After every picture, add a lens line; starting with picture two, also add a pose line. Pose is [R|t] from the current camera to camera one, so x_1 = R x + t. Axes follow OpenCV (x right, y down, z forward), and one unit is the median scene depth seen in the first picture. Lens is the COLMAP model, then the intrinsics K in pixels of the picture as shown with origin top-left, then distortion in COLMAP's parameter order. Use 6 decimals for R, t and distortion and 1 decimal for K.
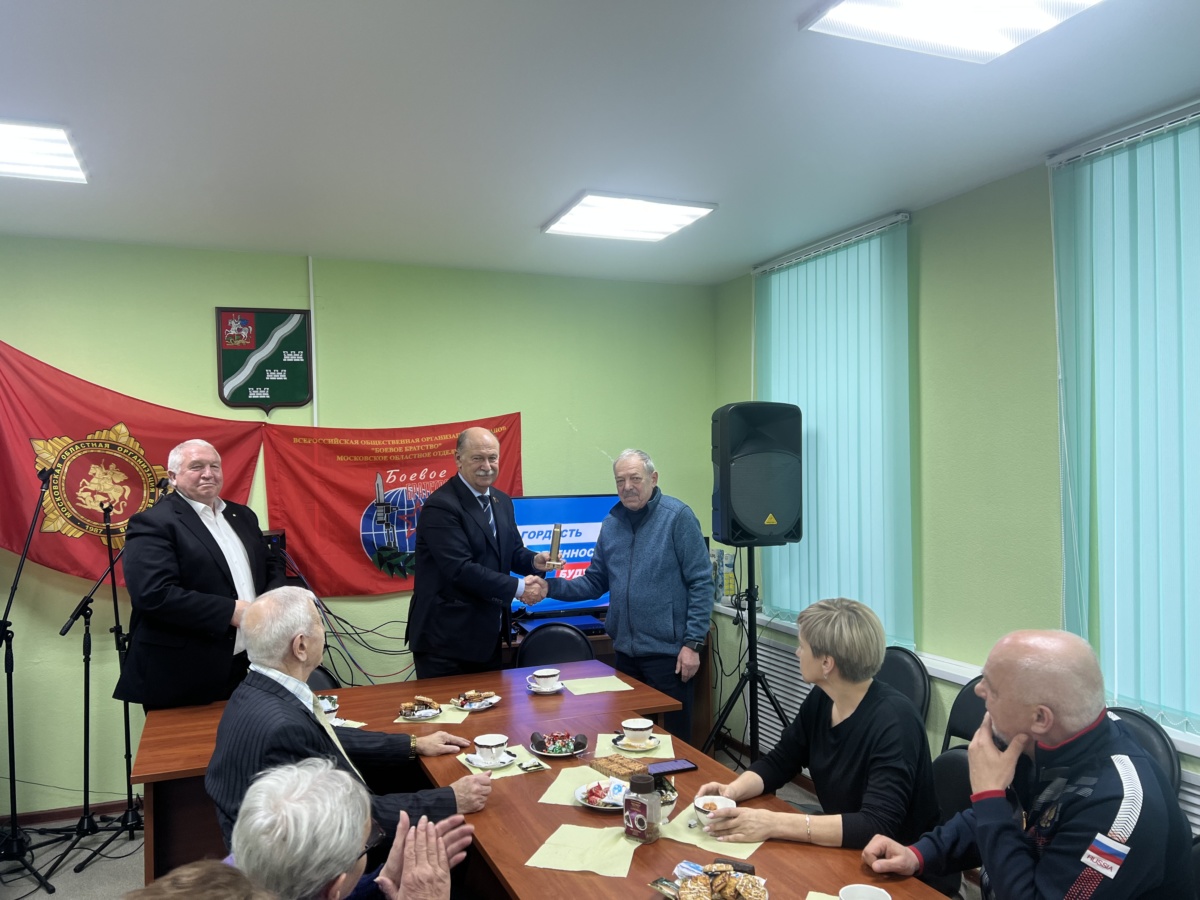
lens RADIAL K [[897.2, 0, 596.0], [0, 897.2, 461.3], [0, 0, 1]] dist [0.034927, -0.044298]
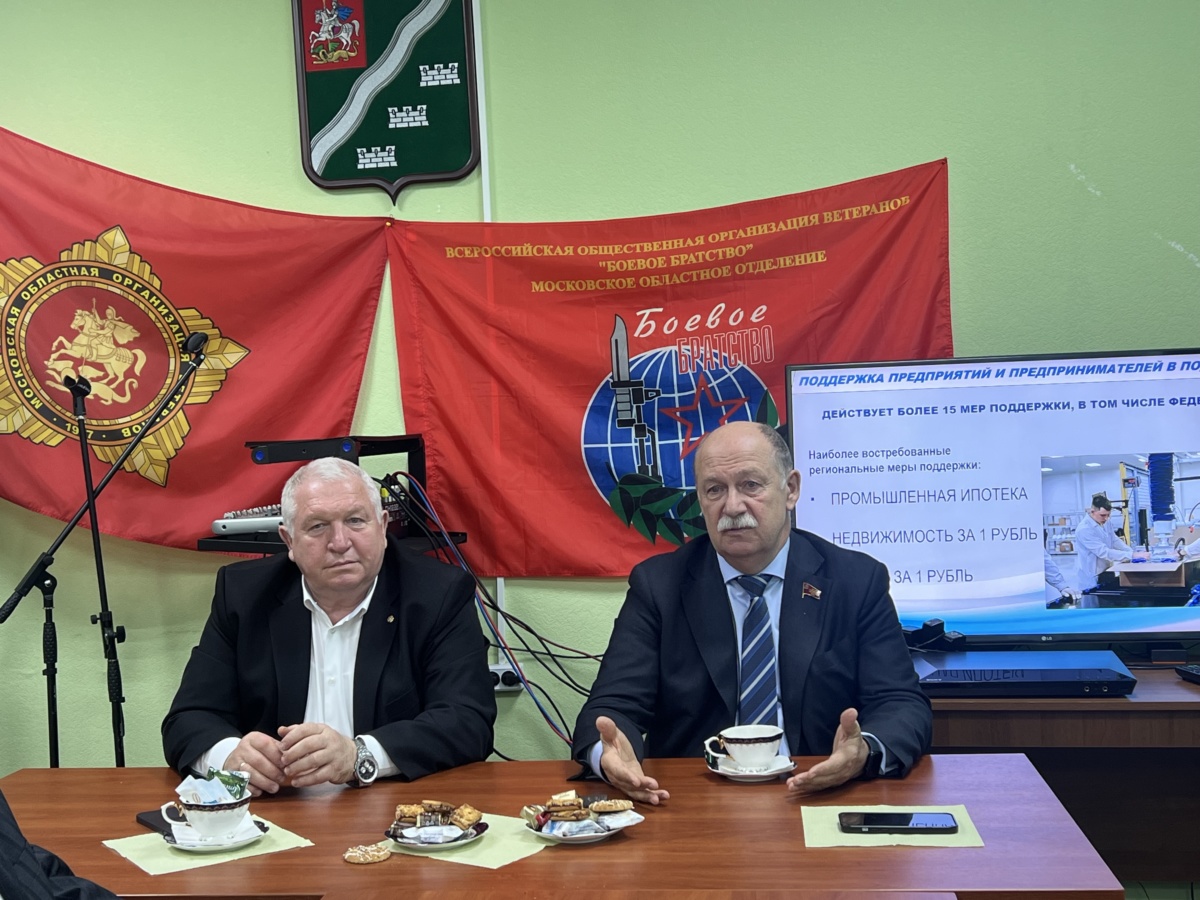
lens RADIAL K [[1665.4, 0, 581.4], [0, 1665.4, 469.7], [0, 0, 1]] dist [0.086856, 0.000000]
pose [[0.870970, 0.000595, -0.491336, 0.168703], [0.025518, 0.998595, 0.046445, 0.053938], [0.490673, -0.052990, 0.869731, 0.255596]]
